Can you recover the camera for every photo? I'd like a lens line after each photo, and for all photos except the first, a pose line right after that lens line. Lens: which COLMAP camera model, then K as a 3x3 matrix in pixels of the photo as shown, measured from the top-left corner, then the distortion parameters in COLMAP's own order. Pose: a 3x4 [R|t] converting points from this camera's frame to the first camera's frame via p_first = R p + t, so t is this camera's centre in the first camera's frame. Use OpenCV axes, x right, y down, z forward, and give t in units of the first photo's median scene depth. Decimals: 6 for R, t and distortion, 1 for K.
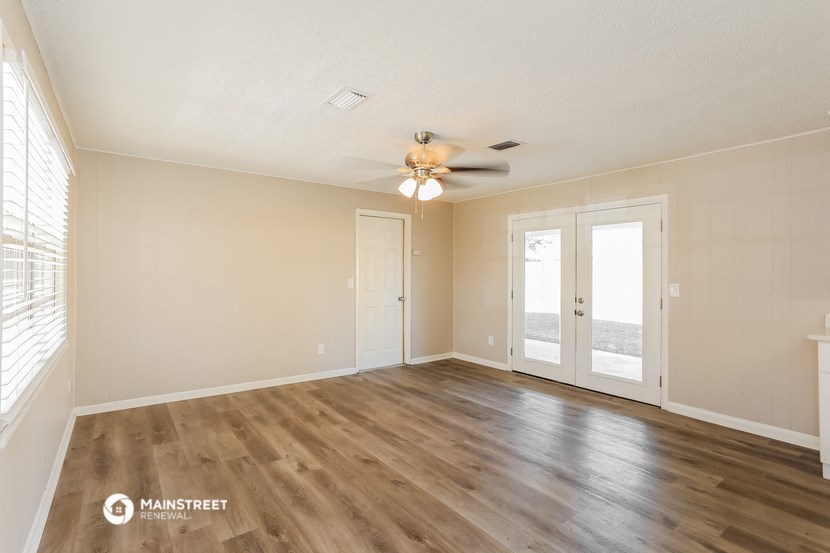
lens RADIAL K [[398.6, 0, 395.4], [0, 398.6, 264.6], [0, 0, 1]] dist [-0.047133, 0.021814]
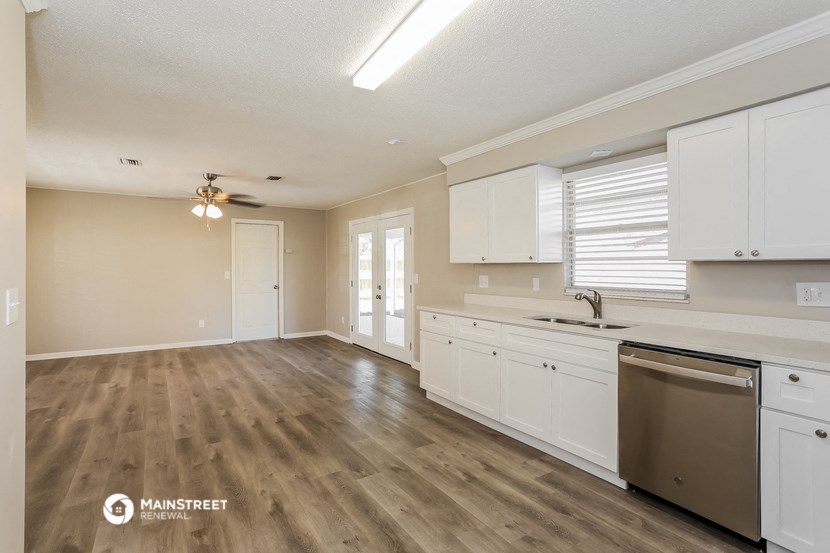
lens RADIAL K [[398.6, 0, 395.4], [0, 398.6, 264.6], [0, 0, 1]] dist [-0.047133, 0.021814]
pose [[0.997829, -0.004349, -0.065717, 0.859288], [0.004998, 0.999940, 0.009712, 0.004469], [0.065670, -0.010019, 0.997791, -0.440751]]
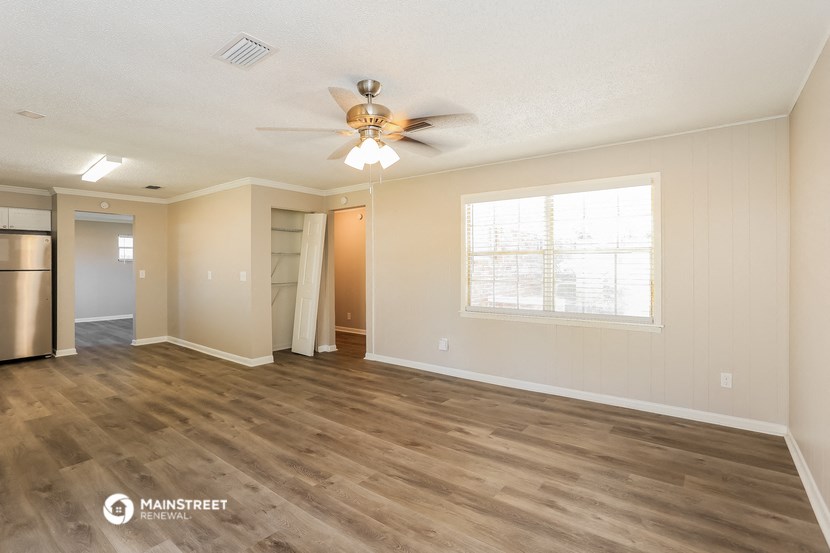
lens RADIAL K [[398.6, 0, 395.4], [0, 398.6, 264.6], [0, 0, 1]] dist [-0.047133, 0.021814]
pose [[-0.961446, -0.002312, -0.274984, 0.231769], [0.003908, 0.999749, -0.022070, 0.041159], [0.274966, -0.022294, -0.961196, 1.743089]]
